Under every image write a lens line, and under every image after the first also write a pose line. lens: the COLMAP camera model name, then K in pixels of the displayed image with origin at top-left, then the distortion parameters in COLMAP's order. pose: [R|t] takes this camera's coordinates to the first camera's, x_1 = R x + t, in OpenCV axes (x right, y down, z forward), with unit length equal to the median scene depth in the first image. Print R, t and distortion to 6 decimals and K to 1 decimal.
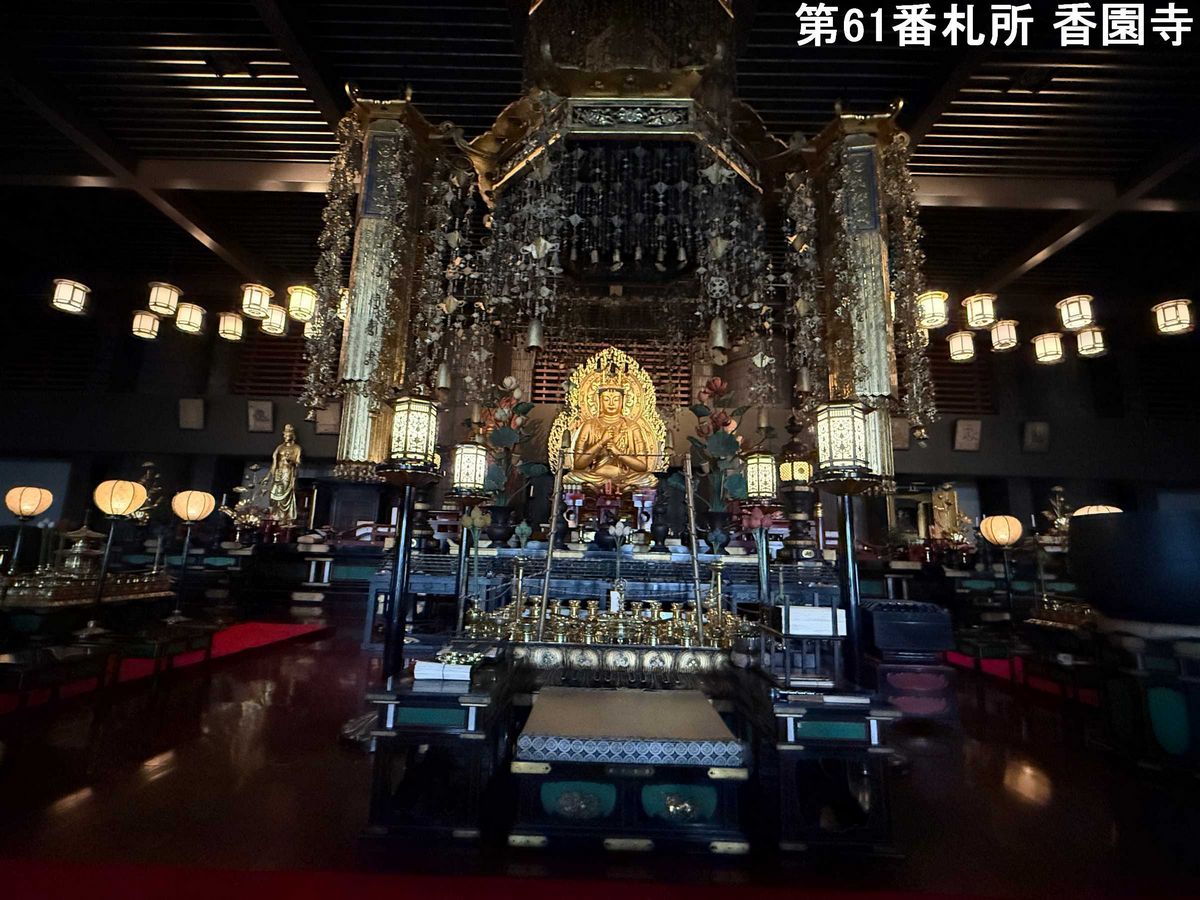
lens RADIAL K [[546.6, 0, 605.6], [0, 546.6, 448.1], [0, 0, 1]] dist [-0.006607, 0.000944]
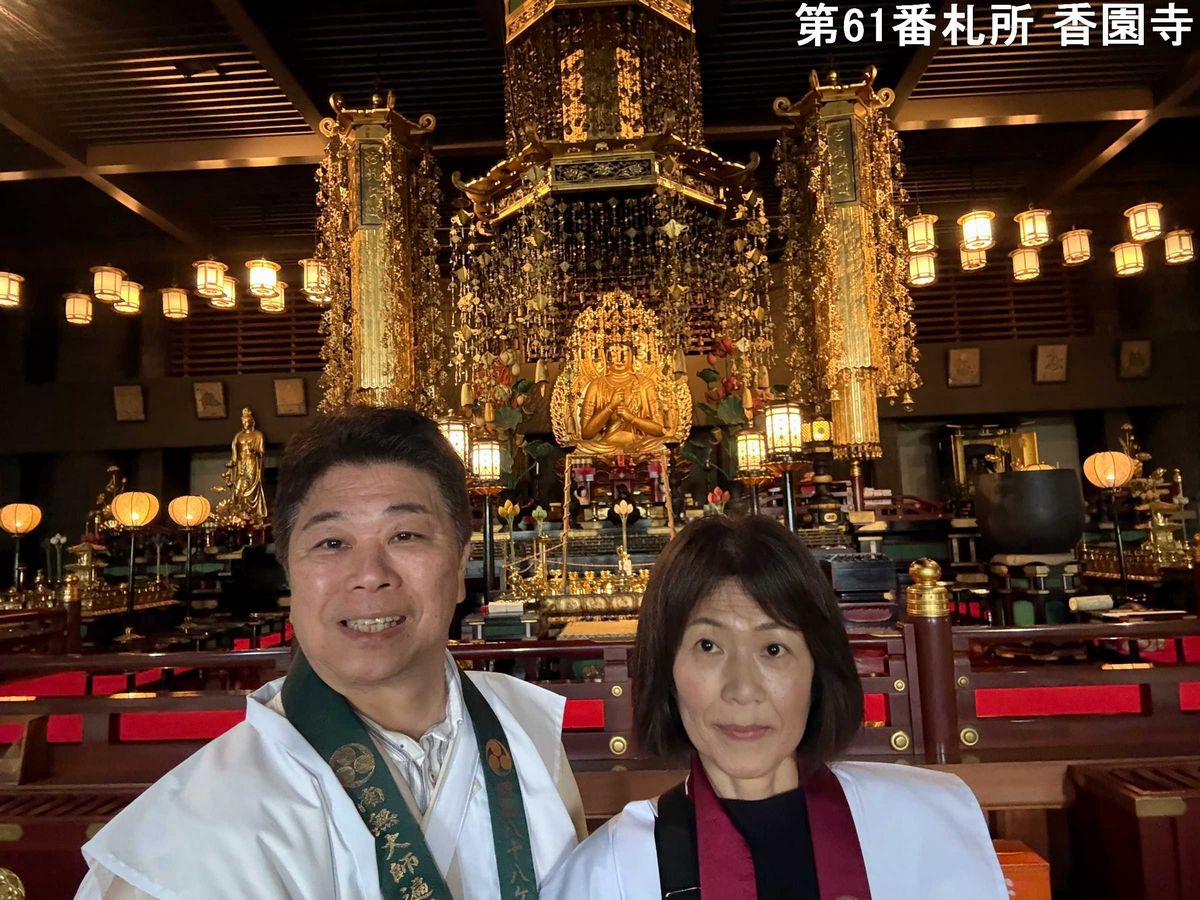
lens RADIAL K [[991.7, 0, 595.1], [0, 991.7, 457.7], [0, 0, 1]] dist [0.099003, -0.171251]
pose [[0.996140, -0.069450, -0.053691, 0.068216], [0.074939, 0.991314, 0.108080, -0.147306], [0.045719, -0.111686, 0.992691, -0.842240]]
